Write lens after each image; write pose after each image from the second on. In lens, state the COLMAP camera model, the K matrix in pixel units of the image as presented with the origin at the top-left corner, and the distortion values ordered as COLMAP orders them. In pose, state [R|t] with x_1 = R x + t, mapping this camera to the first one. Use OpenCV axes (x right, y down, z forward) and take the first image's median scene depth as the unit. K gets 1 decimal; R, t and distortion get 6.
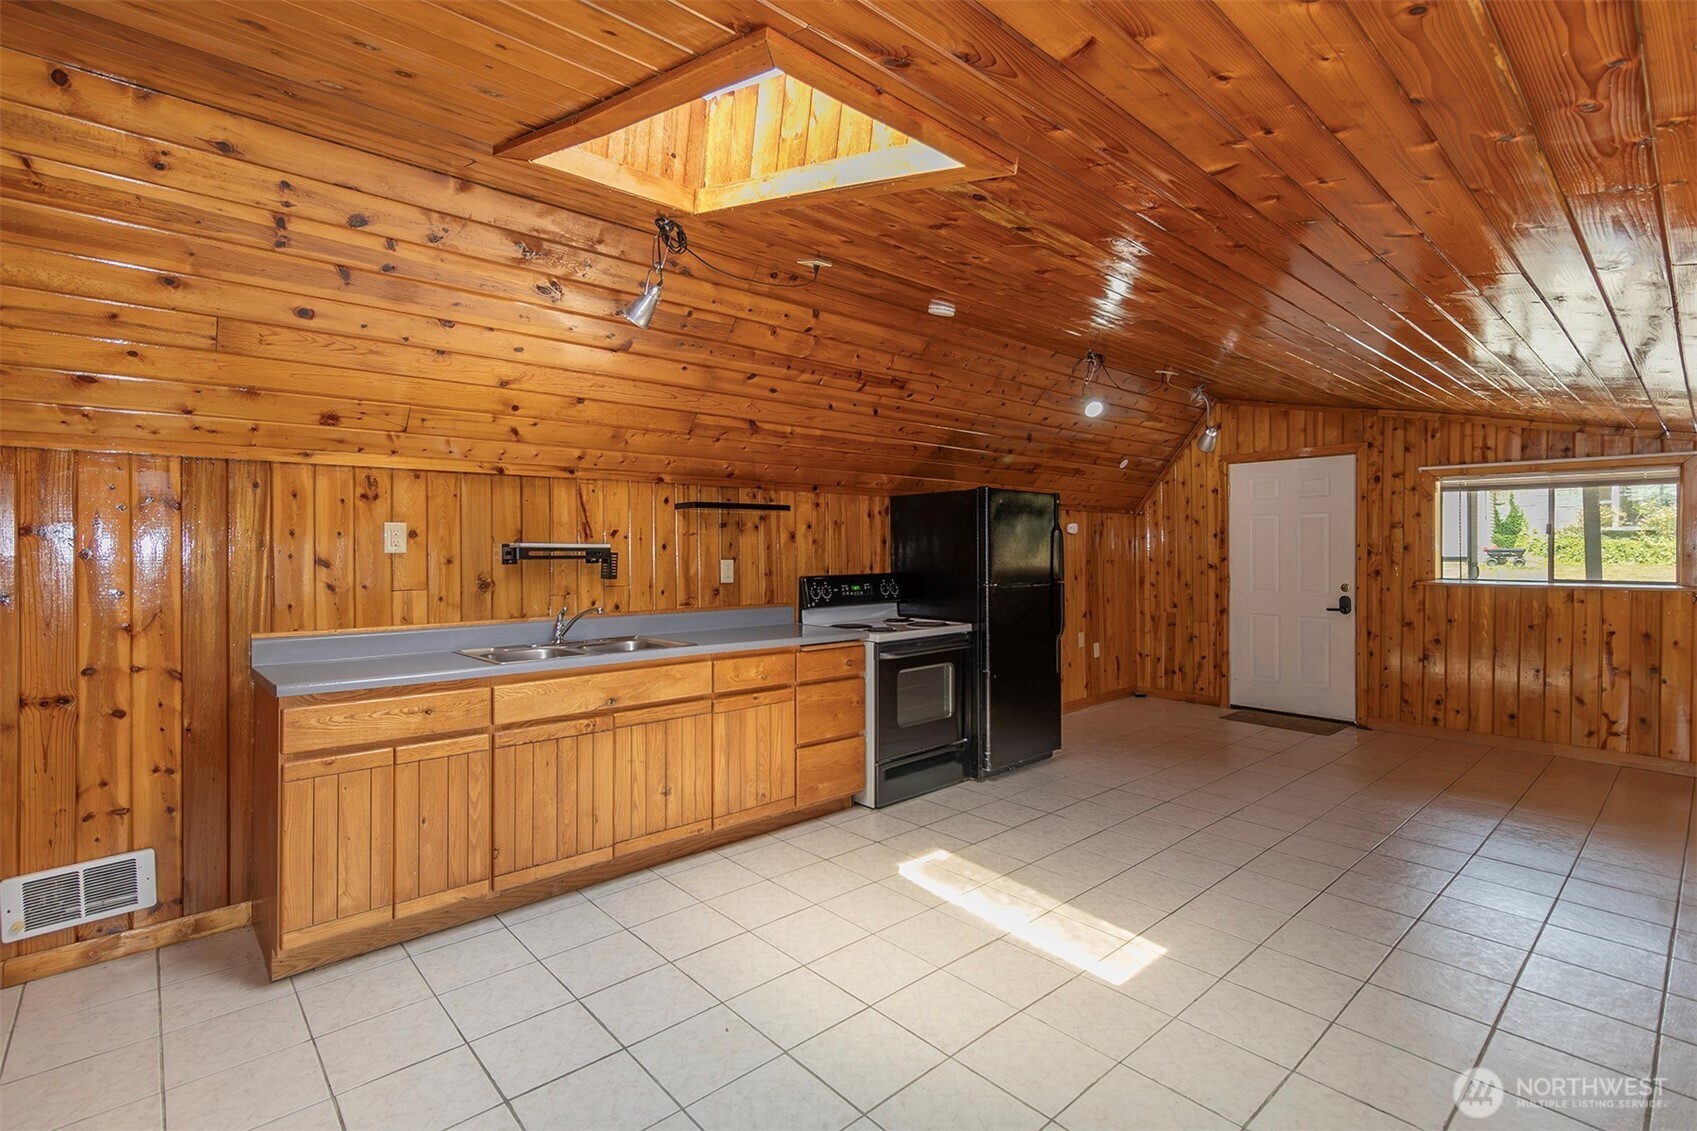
lens RADIAL K [[783.3, 0, 854.5], [0, 783.3, 558.4], [0, 0, 1]] dist [0.001044, 0.001479]
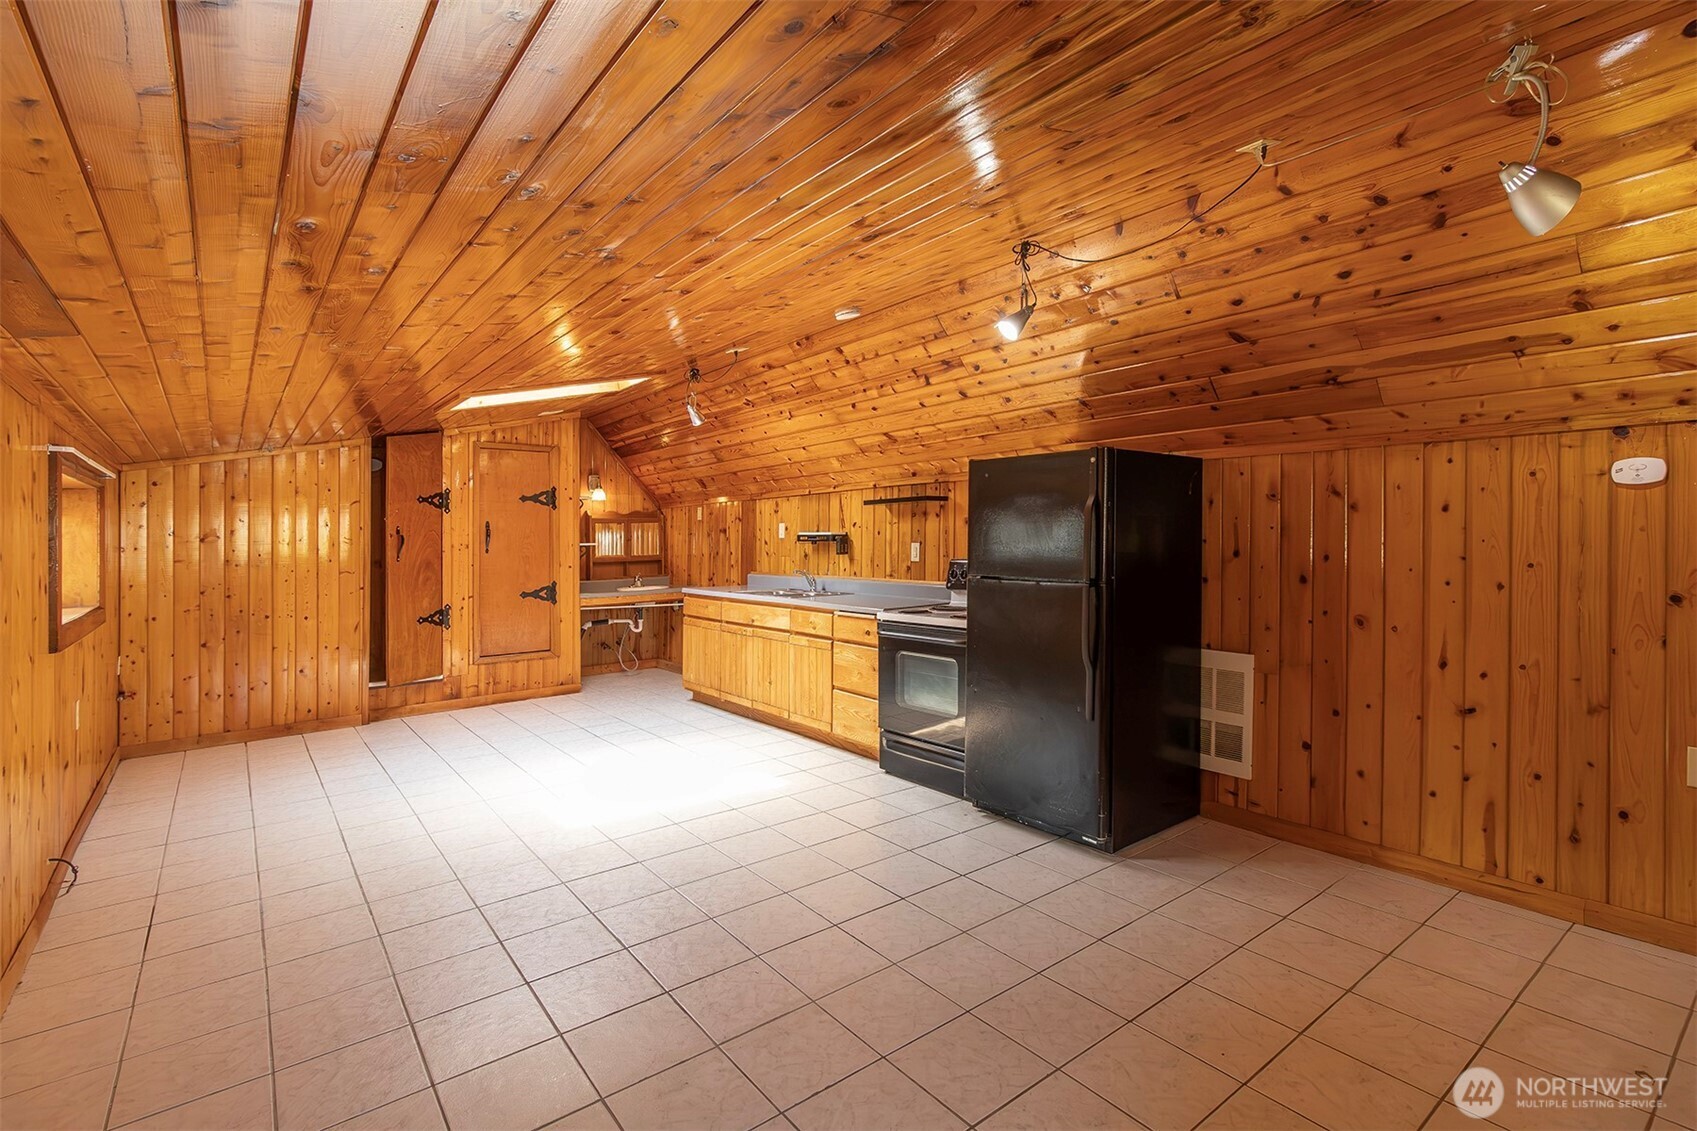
lens RADIAL K [[783.3, 0, 850.5], [0, 783.3, 552.2], [0, 0, 1]] dist [0.001044, 0.001479]
pose [[-0.074447, 0.017738, -0.997067, 1.240196], [-0.003433, 0.999831, 0.018043, -0.006458], [0.997219, 0.004766, -0.074373, 1.153397]]
